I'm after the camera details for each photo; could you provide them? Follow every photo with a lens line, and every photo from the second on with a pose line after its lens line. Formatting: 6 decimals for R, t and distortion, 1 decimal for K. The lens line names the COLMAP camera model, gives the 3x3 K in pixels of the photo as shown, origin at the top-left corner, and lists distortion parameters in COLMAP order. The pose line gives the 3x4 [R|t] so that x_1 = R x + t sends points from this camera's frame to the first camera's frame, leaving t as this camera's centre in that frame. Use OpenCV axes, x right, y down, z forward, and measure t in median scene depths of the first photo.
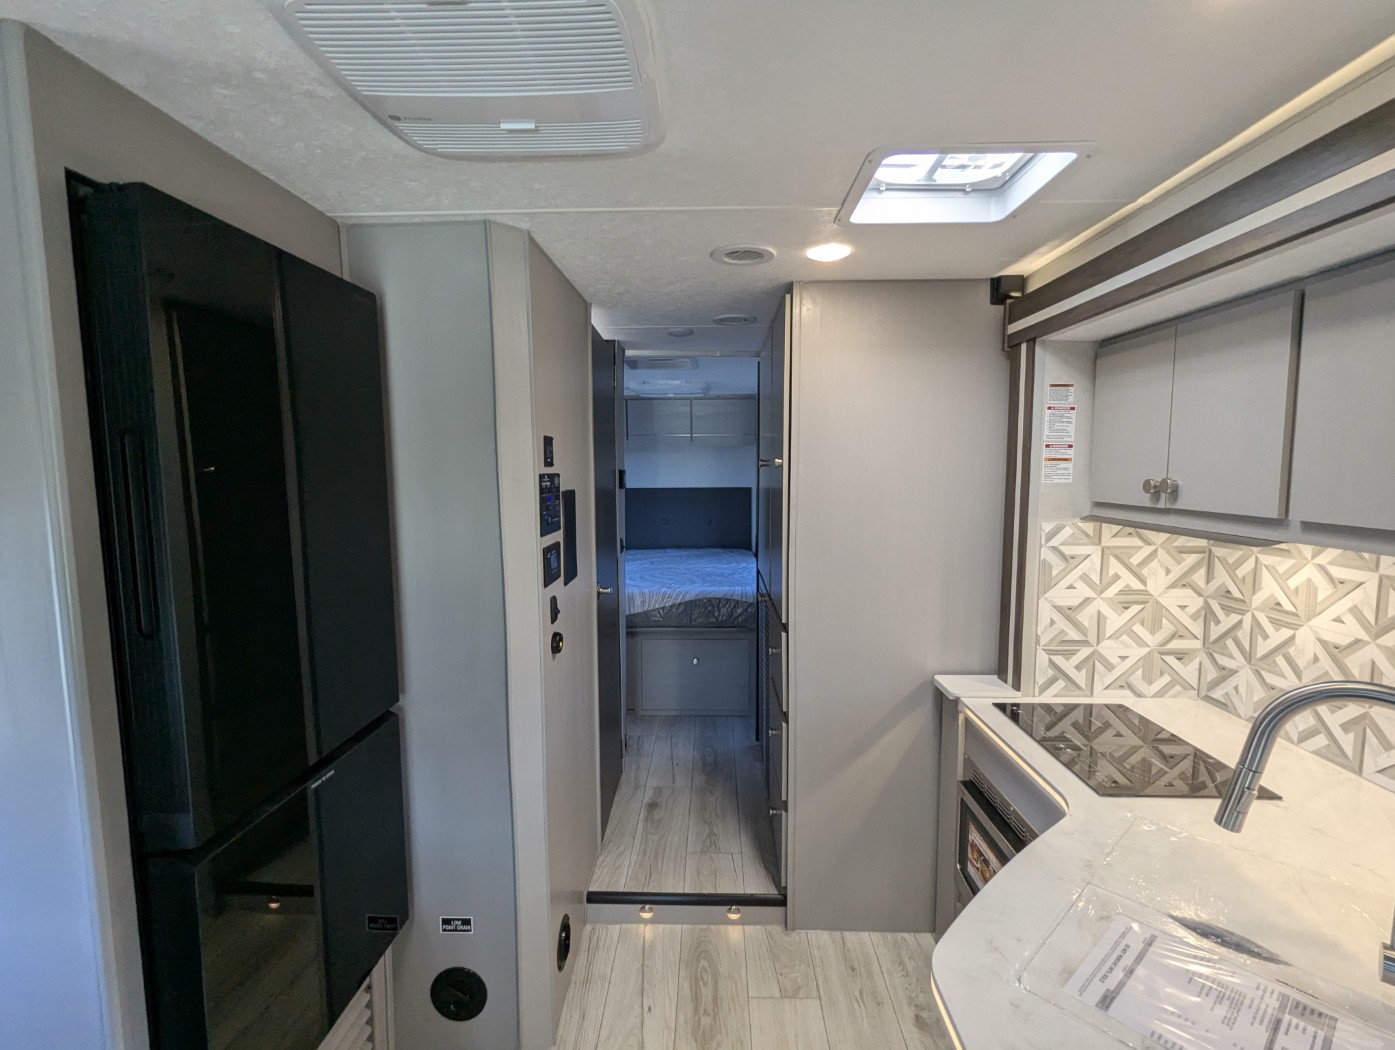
lens RADIAL K [[663.6, 0, 696.8], [0, 663.6, 527.5], [0, 0, 1]] dist [-0.003077, 0.002185]
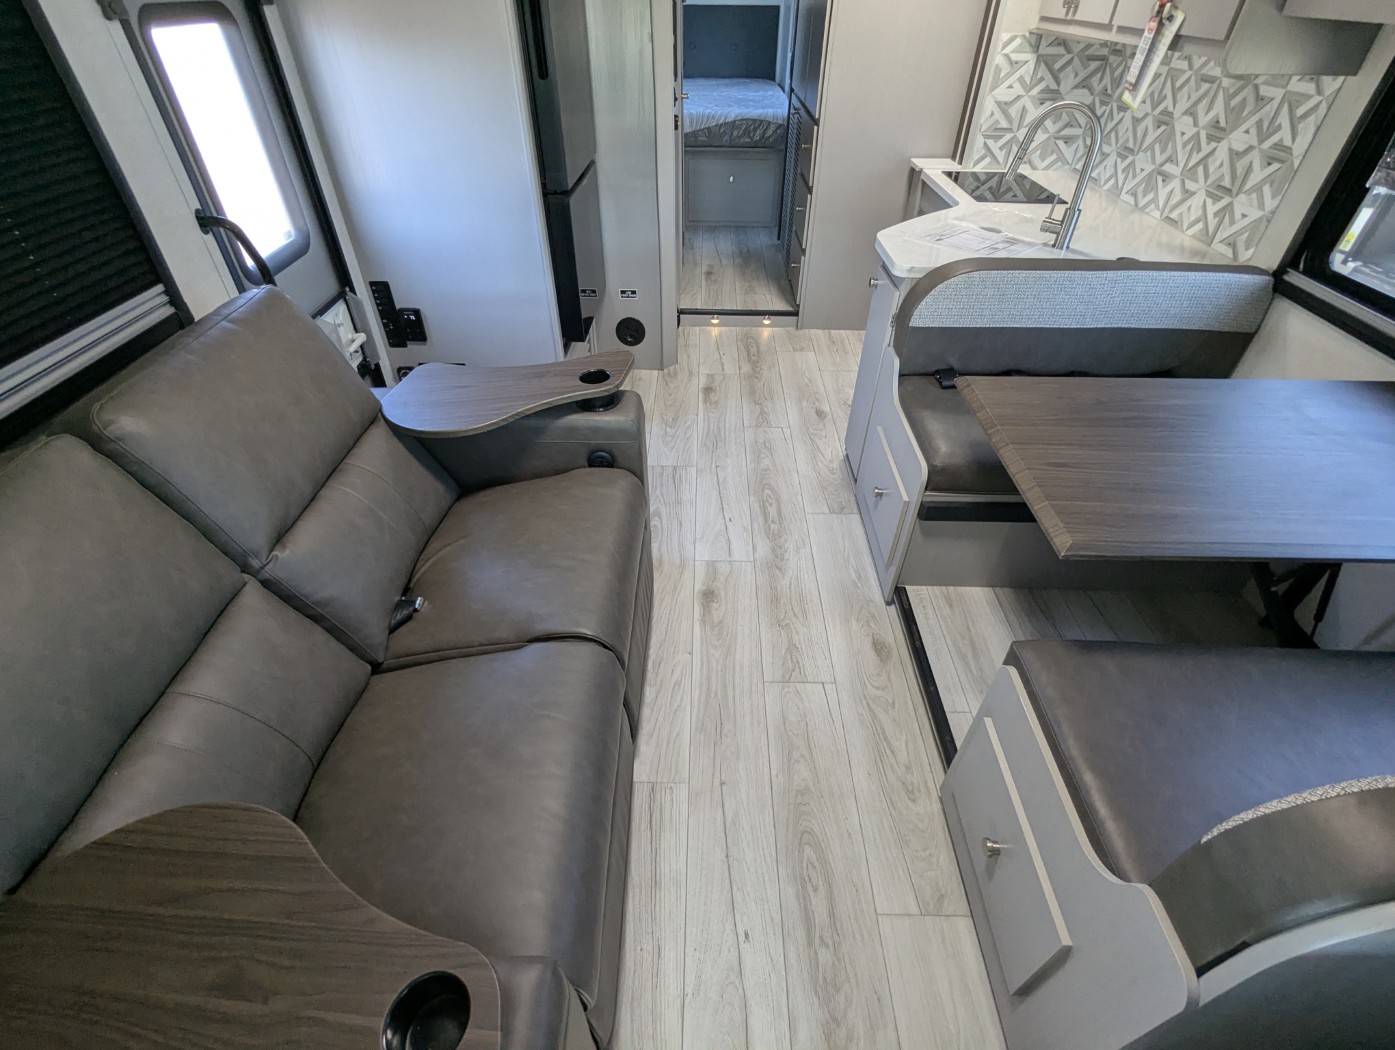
lens RADIAL K [[663.6, 0, 697.8], [0, 663.6, 525.8], [0, 0, 1]] dist [-0.003077, 0.002185]
pose [[0.999802, 0.001911, 0.019826, -0.179634], [-0.012785, 0.824863, 0.565188, 0.070546], [-0.015274, -0.565330, 0.824724, -0.809937]]
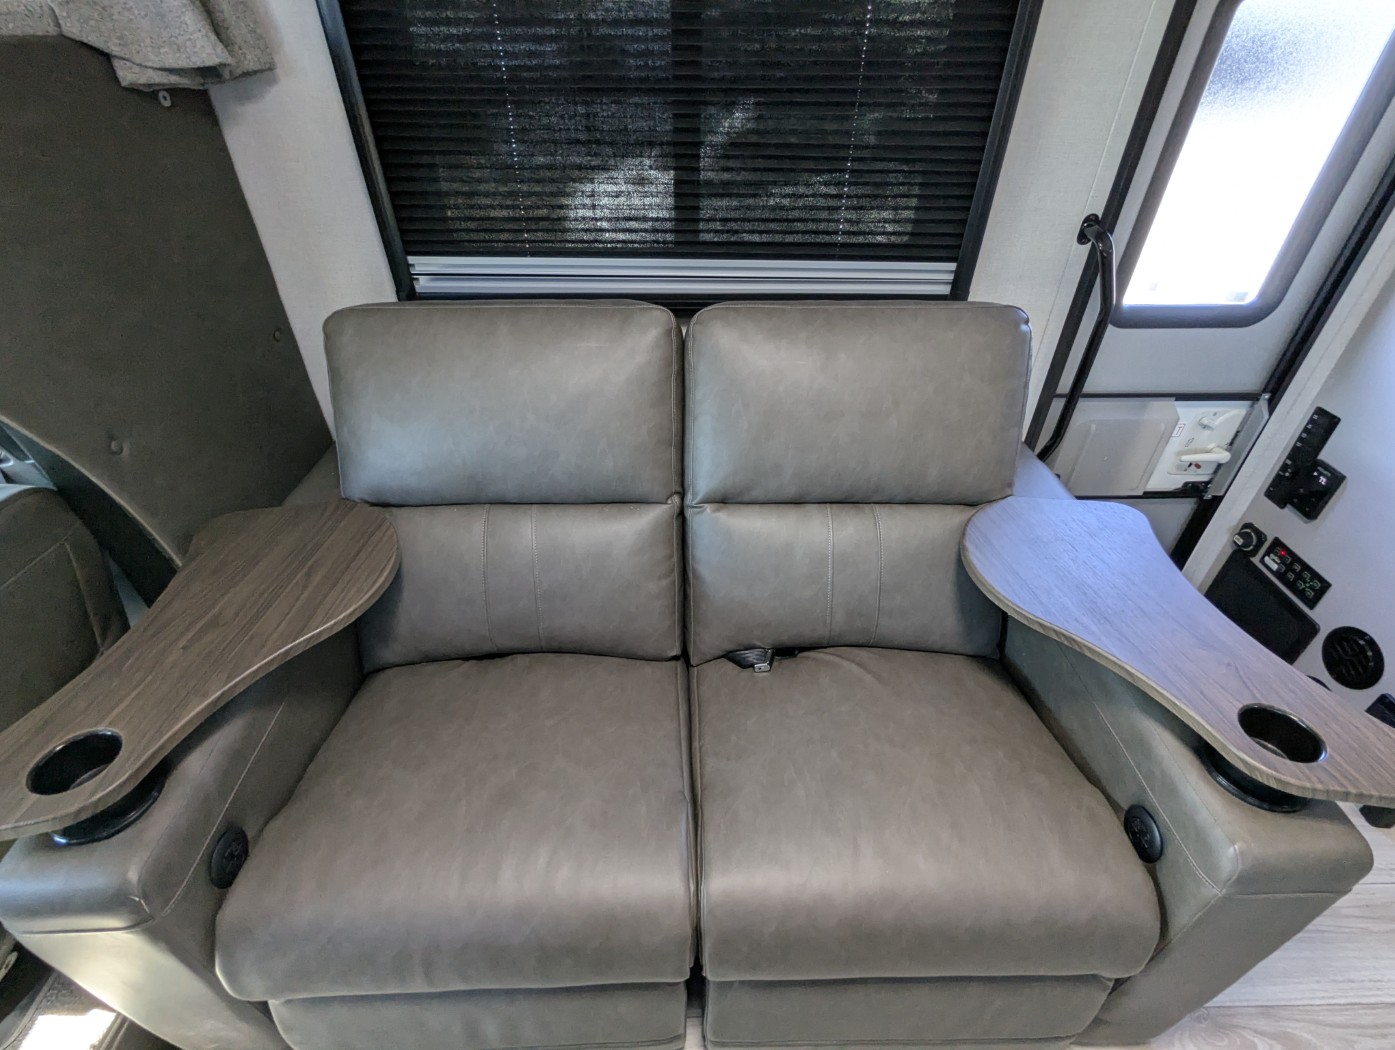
lens RADIAL K [[663.6, 0, 697.8], [0, 663.6, 533.4], [0, 0, 1]] dist [-0.003077, 0.002185]
pose [[0.049941, 0.620432, -0.782669, -0.069150], [-0.099065, 0.782859, 0.614261, 0.099922], [0.993827, 0.046858, 0.100560, -0.340841]]
